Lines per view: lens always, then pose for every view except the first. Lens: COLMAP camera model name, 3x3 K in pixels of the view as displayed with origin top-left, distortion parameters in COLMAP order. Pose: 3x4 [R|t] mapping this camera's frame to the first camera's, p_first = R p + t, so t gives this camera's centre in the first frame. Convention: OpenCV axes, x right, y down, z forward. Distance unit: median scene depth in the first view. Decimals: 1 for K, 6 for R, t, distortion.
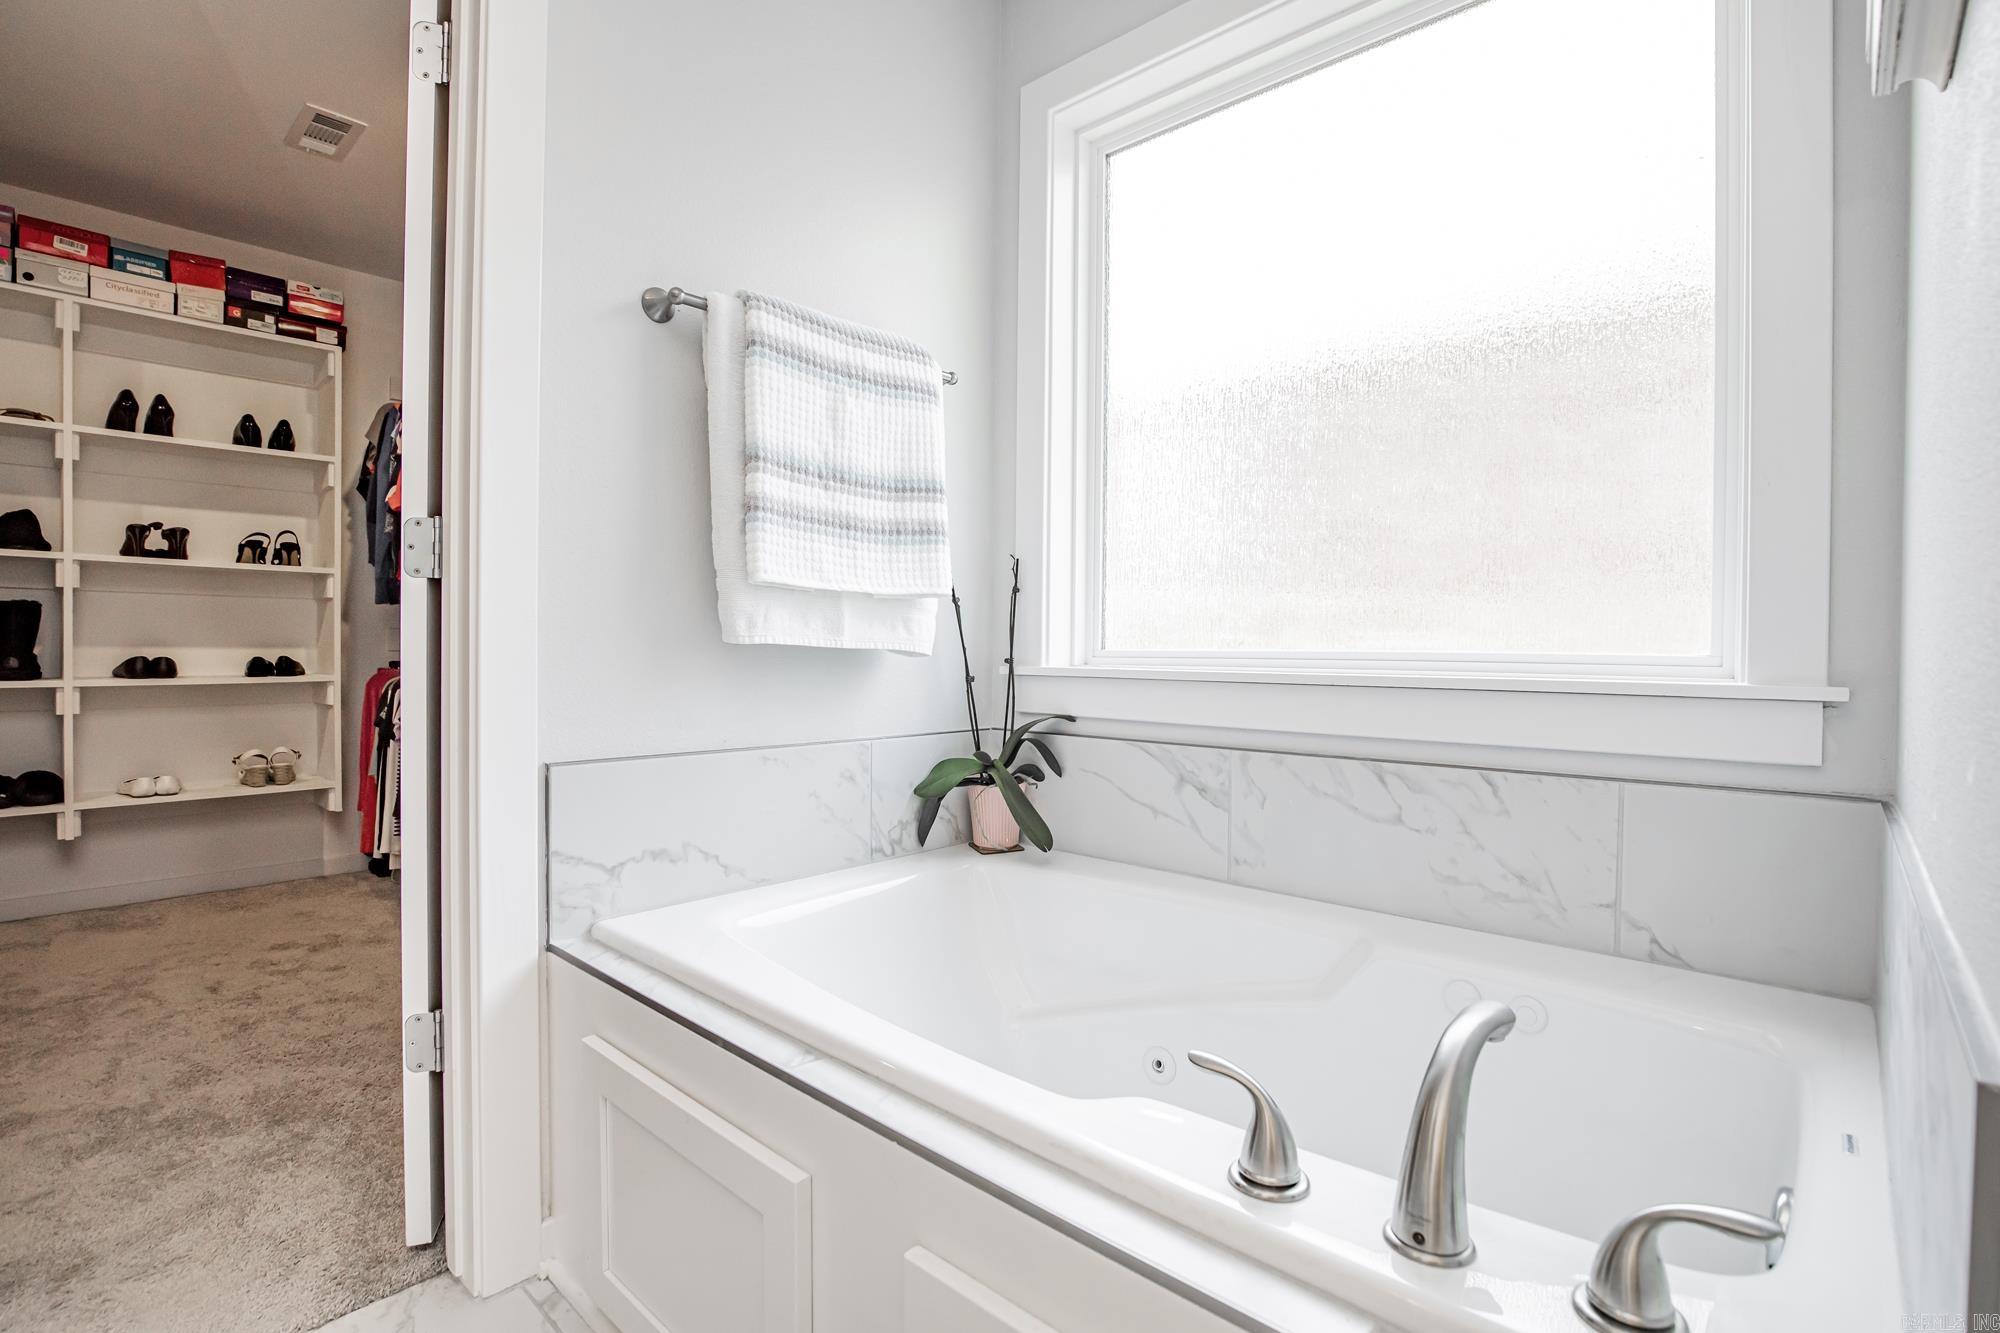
lens RADIAL K [[924.3, 0, 1019.2], [0, 924.3, 663.8], [0, 0, 1]] dist [-0.039015, 0.007707]
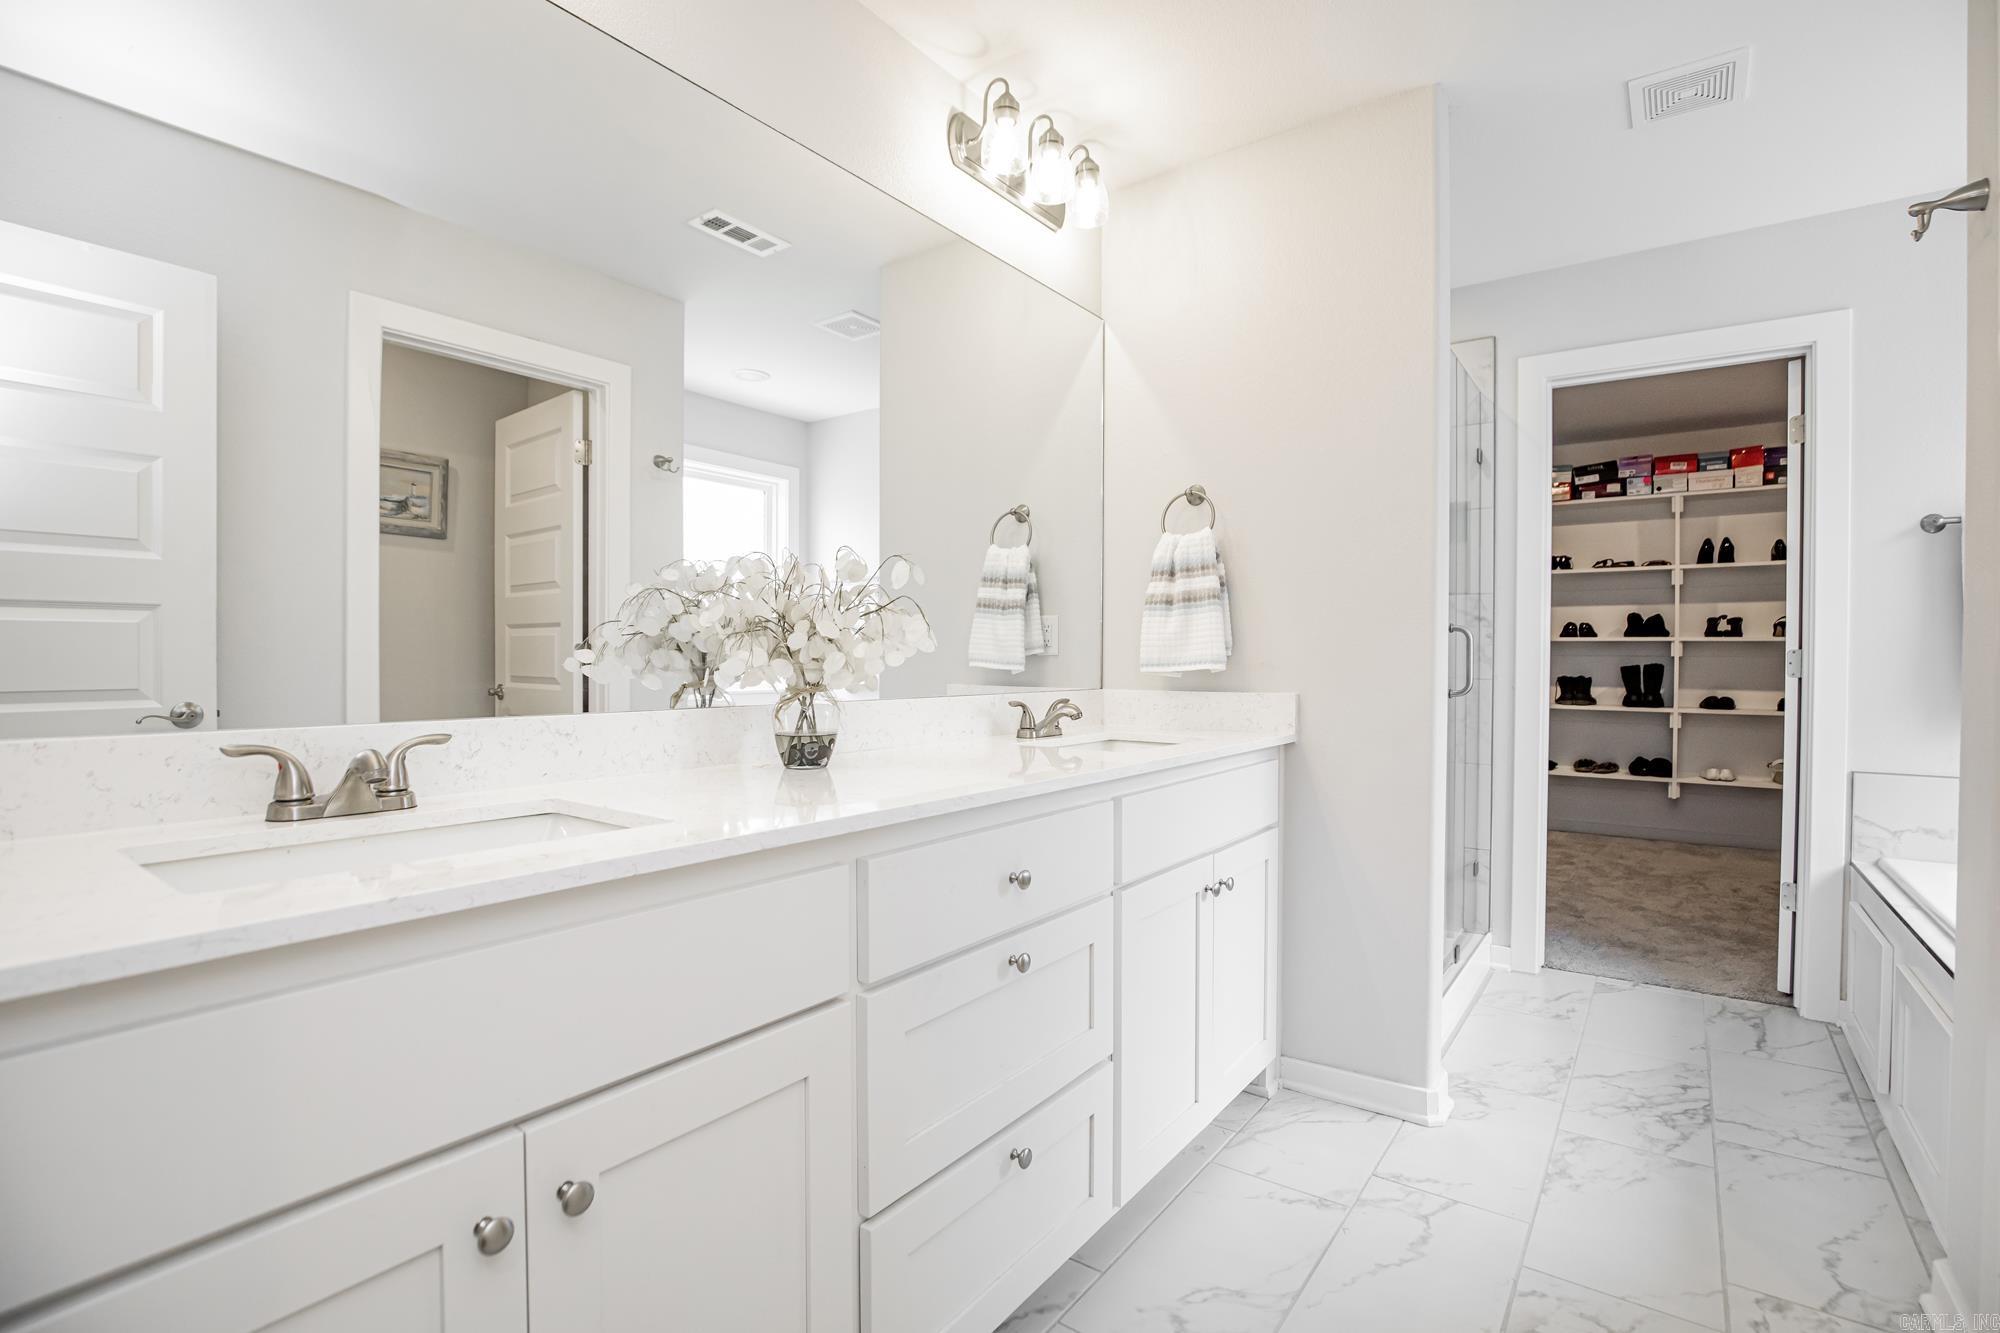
lens RADIAL K [[924.3, 0, 1019.2], [0, 924.3, 663.8], [0, 0, 1]] dist [-0.039015, 0.007707]
pose [[0.102745, 0.000138, -0.994708, 0.599476], [-0.021332, 0.999770, -0.002064, -0.039695], [0.994479, 0.021432, 0.102725, -0.489735]]
